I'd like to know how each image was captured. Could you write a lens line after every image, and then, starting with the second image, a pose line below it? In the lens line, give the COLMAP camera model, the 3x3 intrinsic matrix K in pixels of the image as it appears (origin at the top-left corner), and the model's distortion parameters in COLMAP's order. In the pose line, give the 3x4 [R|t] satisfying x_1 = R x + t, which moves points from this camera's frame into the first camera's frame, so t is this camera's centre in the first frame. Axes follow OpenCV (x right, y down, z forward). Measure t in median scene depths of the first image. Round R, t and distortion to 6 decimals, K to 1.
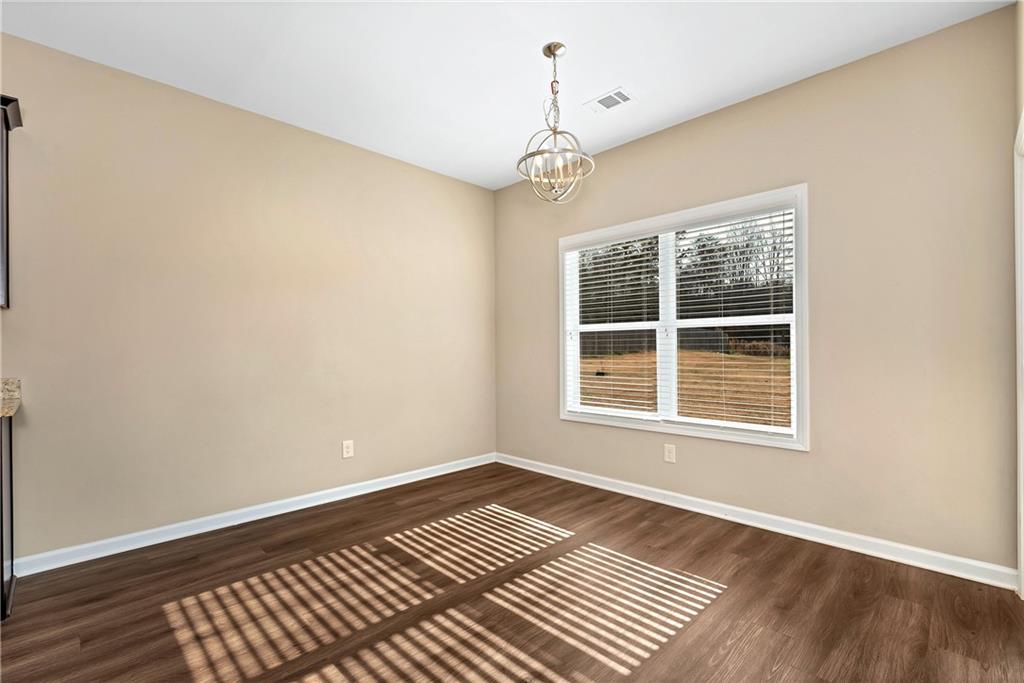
lens RADIAL K [[457.0, 0, 520.6], [0, 457.0, 348.9], [0, 0, 1]] dist [0.000397, -0.000676]
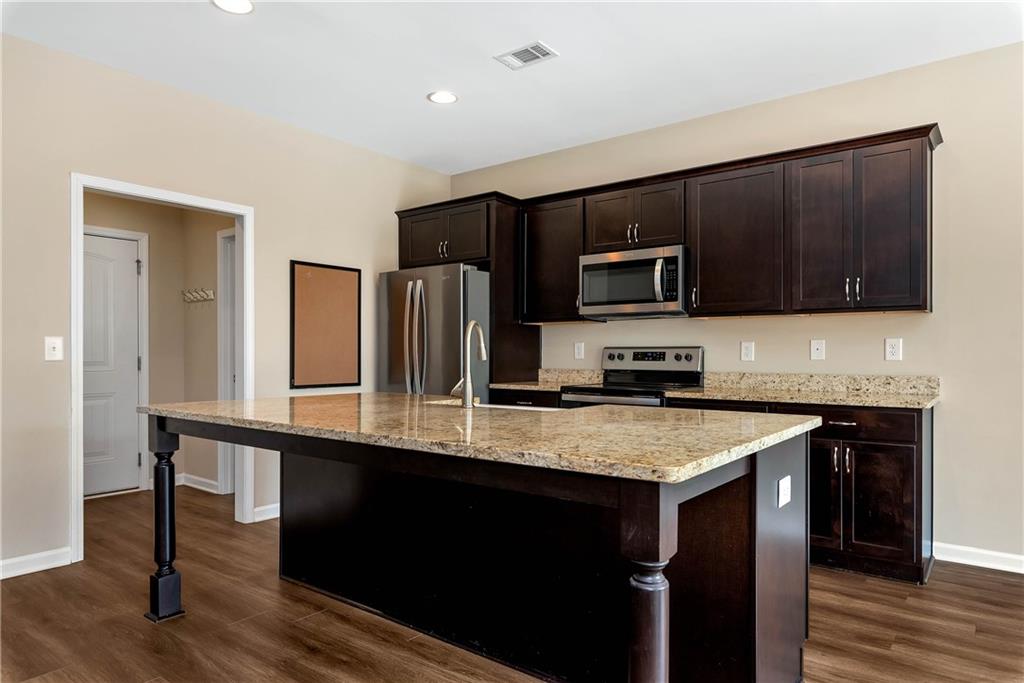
lens RADIAL K [[627.7, 0, 514.4], [0, 627.7, 351.1], [0, 0, 1]] dist [-0.003339, -0.000677]
pose [[0.114567, 0.006763, -0.993393, 0.269781], [-0.002156, 0.999976, 0.006559, -0.004273], [0.993413, 0.001390, 0.114578, -0.174426]]
